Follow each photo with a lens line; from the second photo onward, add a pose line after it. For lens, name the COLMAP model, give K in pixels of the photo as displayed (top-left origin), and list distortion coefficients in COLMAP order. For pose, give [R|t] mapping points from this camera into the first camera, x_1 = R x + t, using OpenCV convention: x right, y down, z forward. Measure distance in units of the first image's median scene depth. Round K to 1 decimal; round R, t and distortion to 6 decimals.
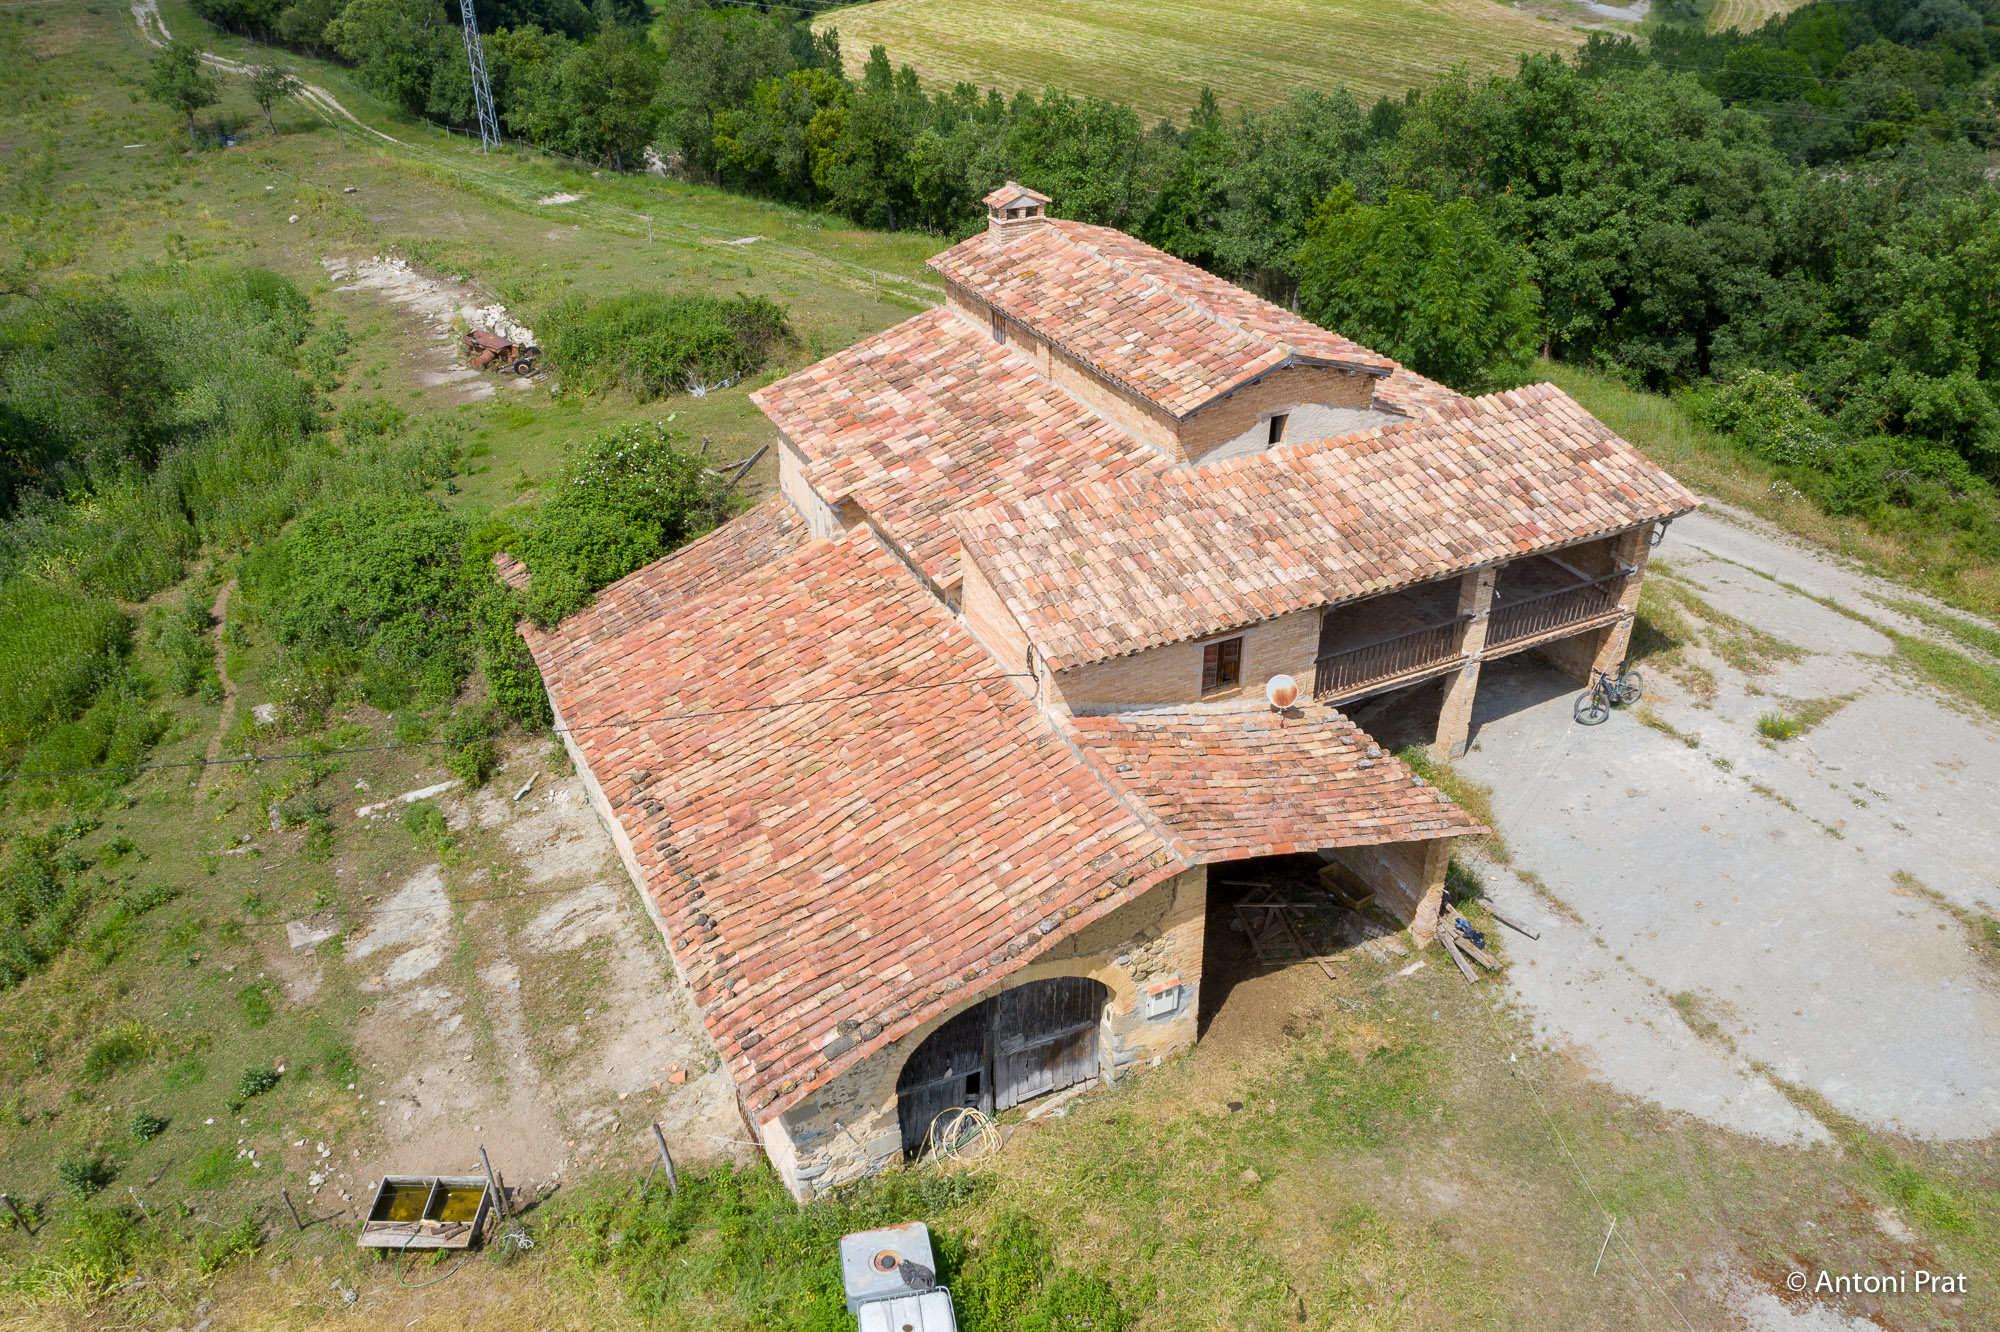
lens RADIAL K [[1576.5, 0, 992.9], [0, 1576.5, 668.2], [0, 0, 1]] dist [-0.023777, 0.011457]
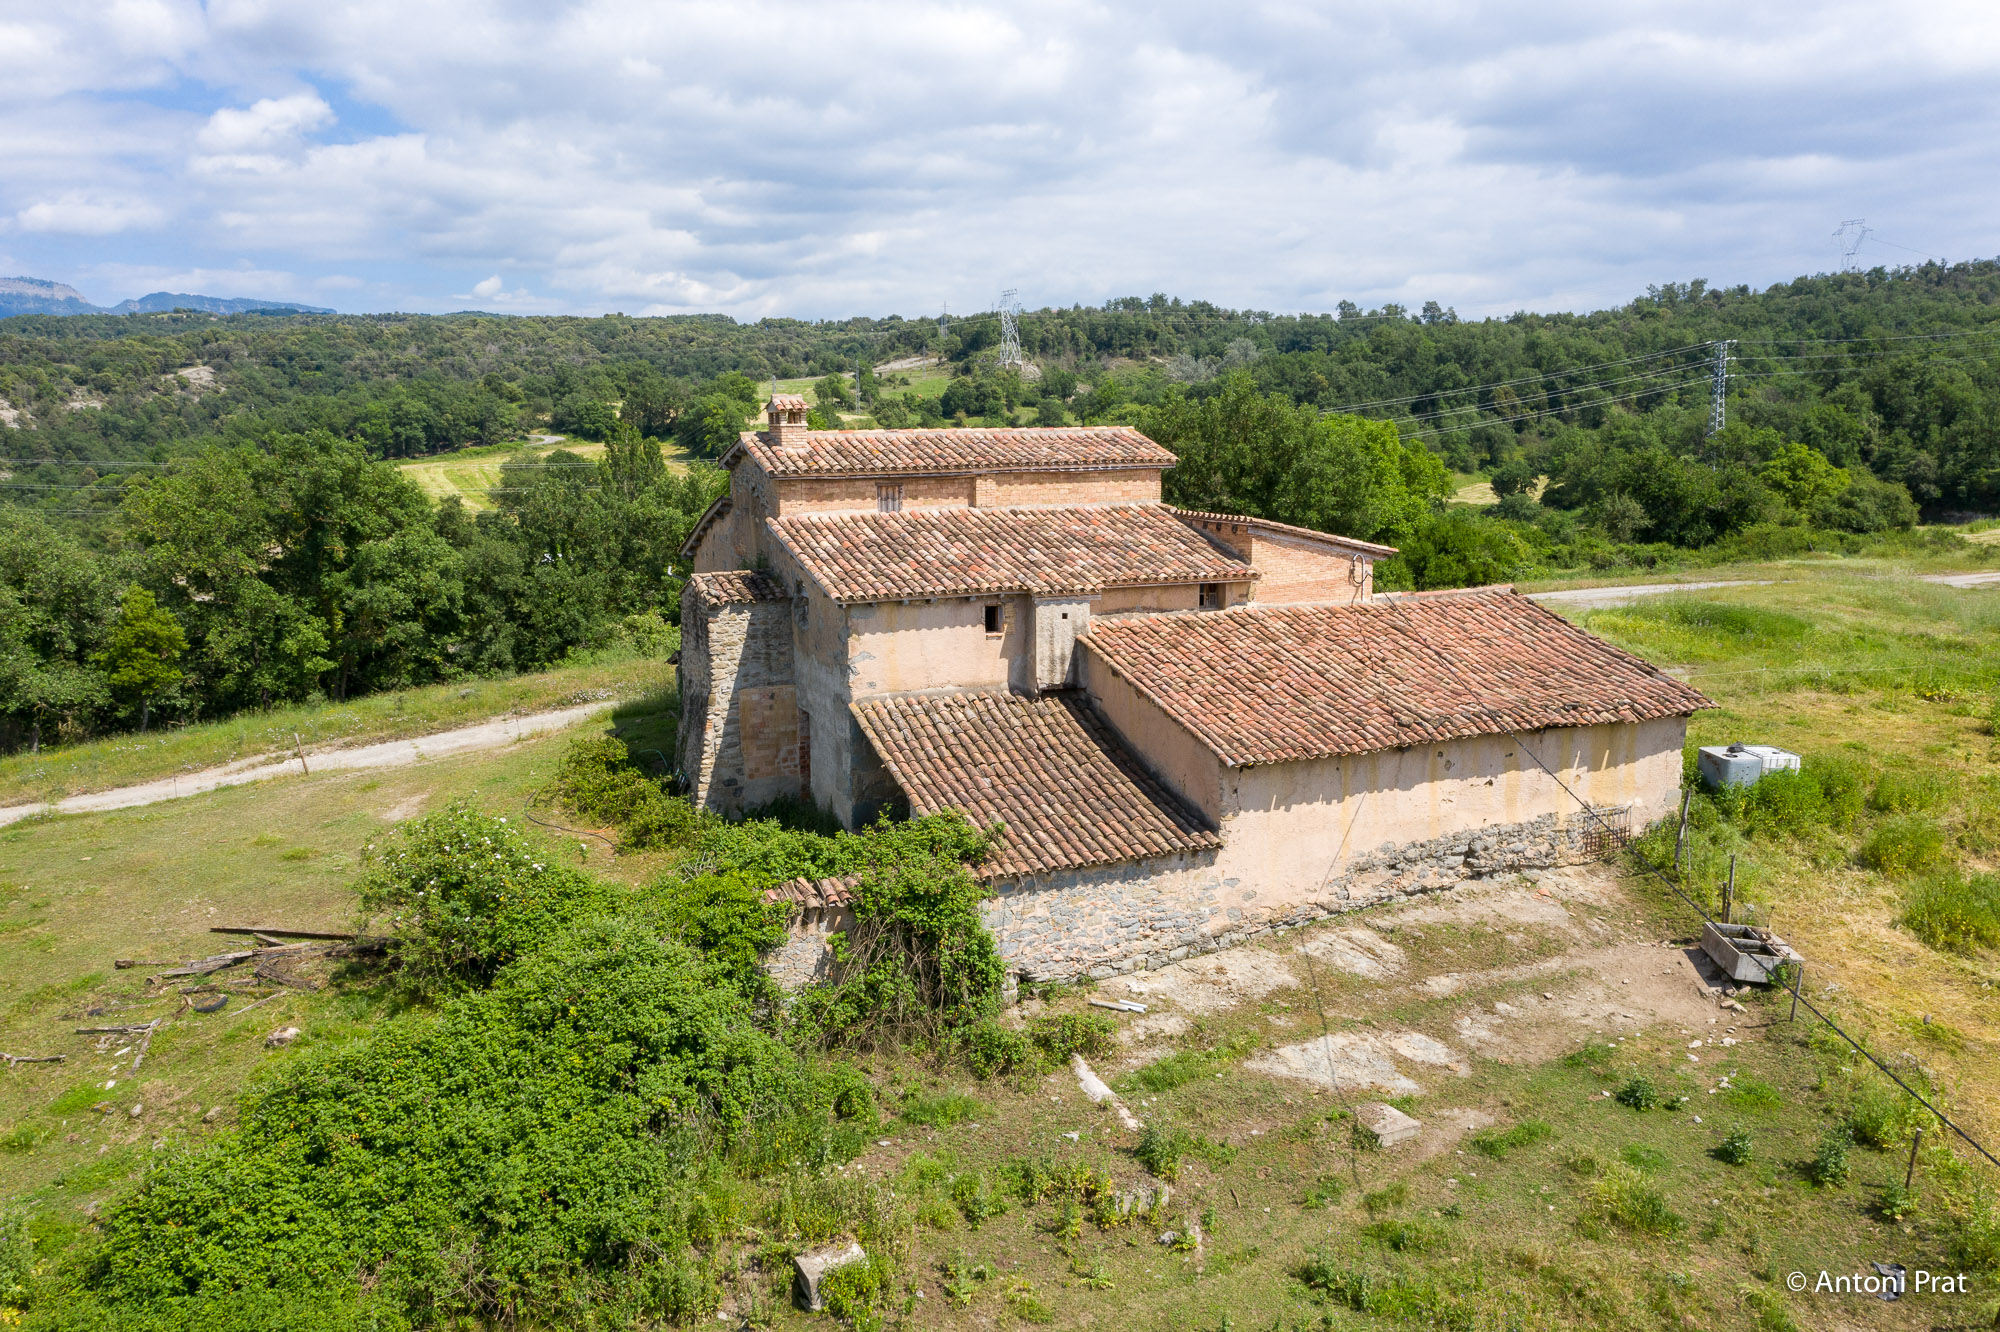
lens RADIAL K [[1576.5, 0, 987.8], [0, 1576.5, 657.3], [0, 0, 1]] dist [-0.023777, 0.011457]
pose [[0.027762, -0.139886, 0.989778, -1.256738], [0.518314, 0.848670, 0.105405, -0.231826], [-0.854740, 0.510090, 0.096065, 1.024164]]
